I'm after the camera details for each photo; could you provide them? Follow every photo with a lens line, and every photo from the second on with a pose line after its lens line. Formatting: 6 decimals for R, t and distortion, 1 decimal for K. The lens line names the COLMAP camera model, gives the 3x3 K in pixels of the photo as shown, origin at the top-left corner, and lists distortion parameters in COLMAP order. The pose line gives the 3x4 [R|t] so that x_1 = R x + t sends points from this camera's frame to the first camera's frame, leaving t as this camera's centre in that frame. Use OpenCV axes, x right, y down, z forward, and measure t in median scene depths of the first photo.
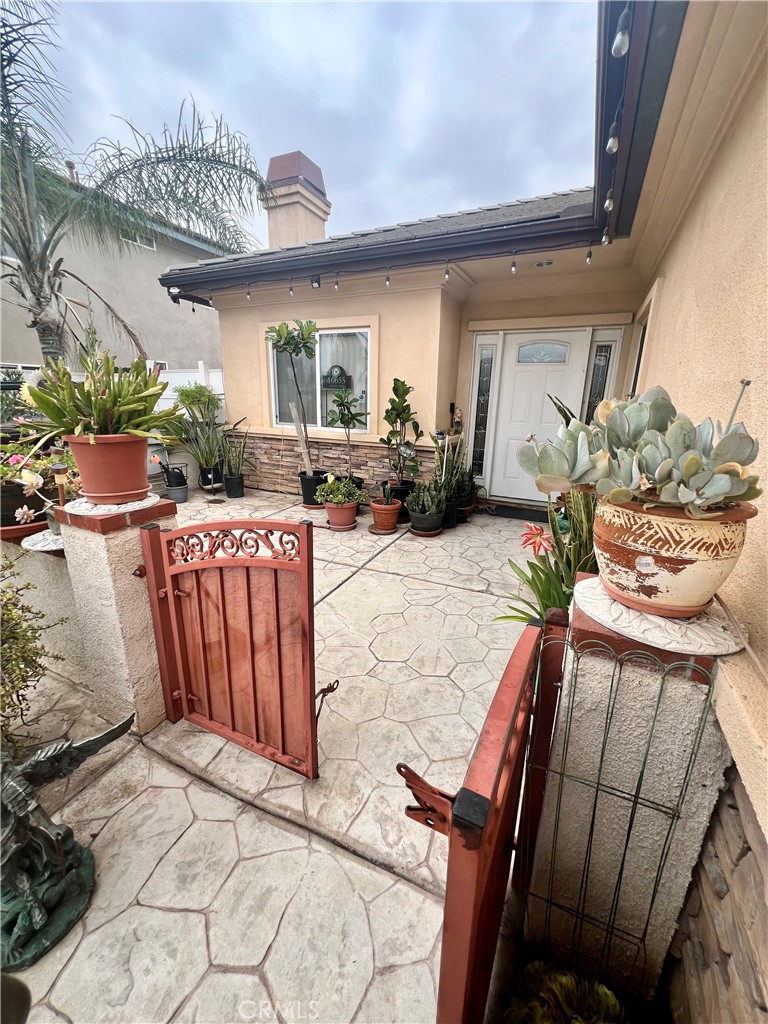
lens RADIAL K [[409.1, 0, 386.3], [0, 409.1, 507.6], [0, 0, 1]] dist [-0.001157, 0.000235]
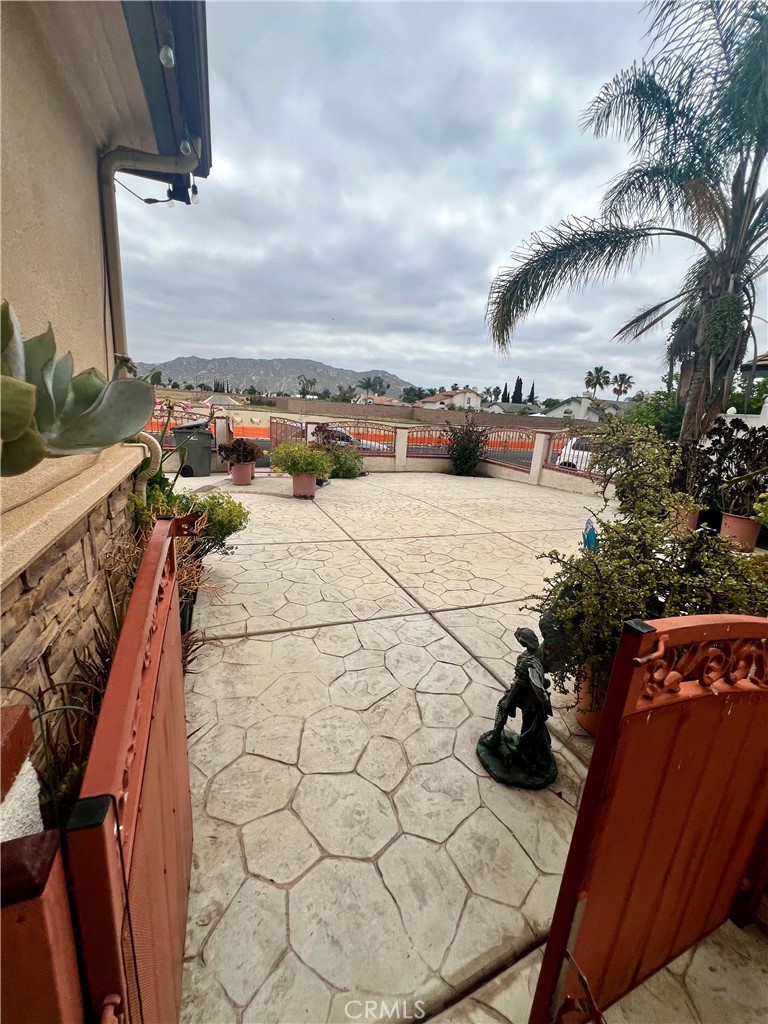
lens RADIAL K [[409.1, 0, 386.3], [0, 409.1, 507.6], [0, 0, 1]] dist [-0.001157, 0.000235]
pose [[-0.680258, 0.107226, -0.725087, 0.128241], [-0.275156, 0.879536, 0.388209, -0.071137], [0.679366, 0.463594, -0.568808, 0.383534]]
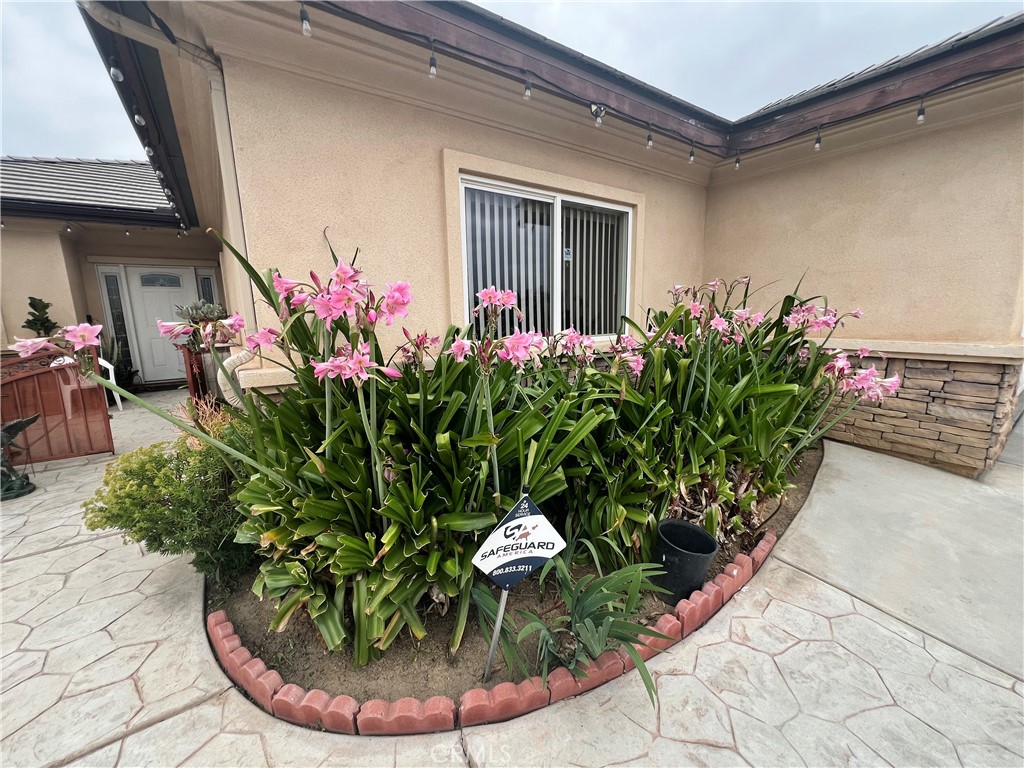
lens RADIAL K [[409.1, 0, 514.4], [0, 409.1, 383.5], [0, 0, 1]] dist [-0.001157, 0.000235]
pose [[0.489073, -0.182407, 0.852957, -0.478706], [0.262143, 0.963419, 0.055721, 0.349564], [-0.831919, 0.196345, 0.518999, -1.123855]]
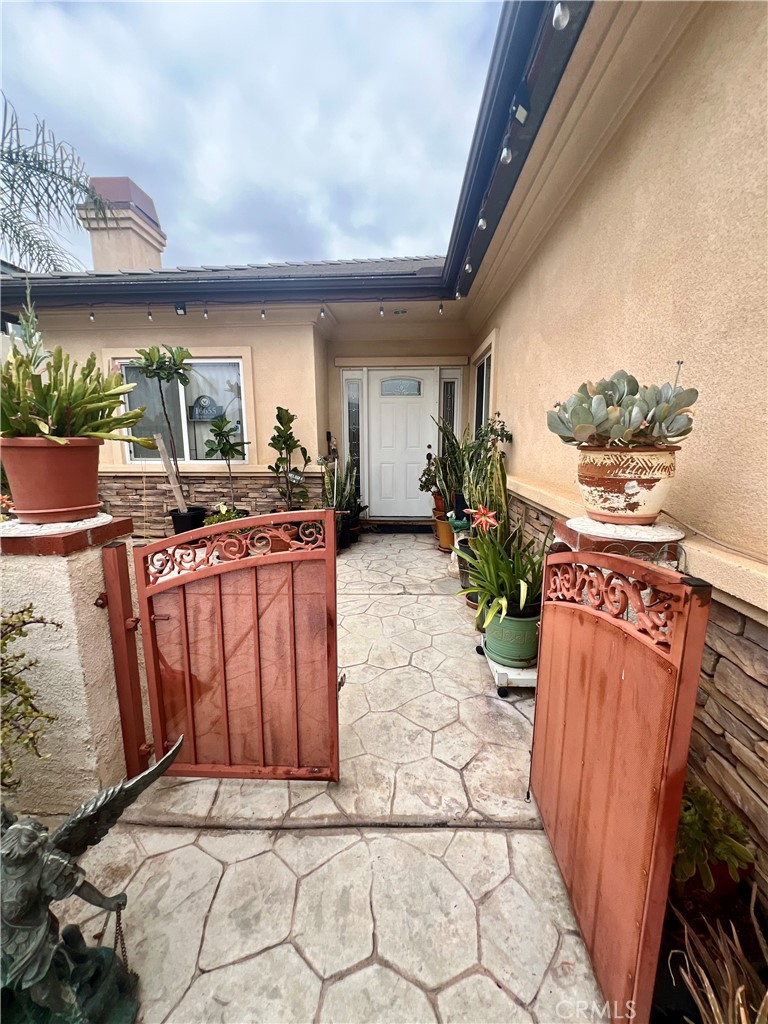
lens RADIAL K [[409.1, 0, 386.3], [0, 409.1, 507.6], [0, 0, 1]] dist [-0.001157, 0.000235]
pose [[0.920300, -0.088770, 0.381008, -0.175331], [0.125530, 0.989424, -0.072687, 0.048424], [-0.370526, 0.114721, 0.921710, -0.006211]]
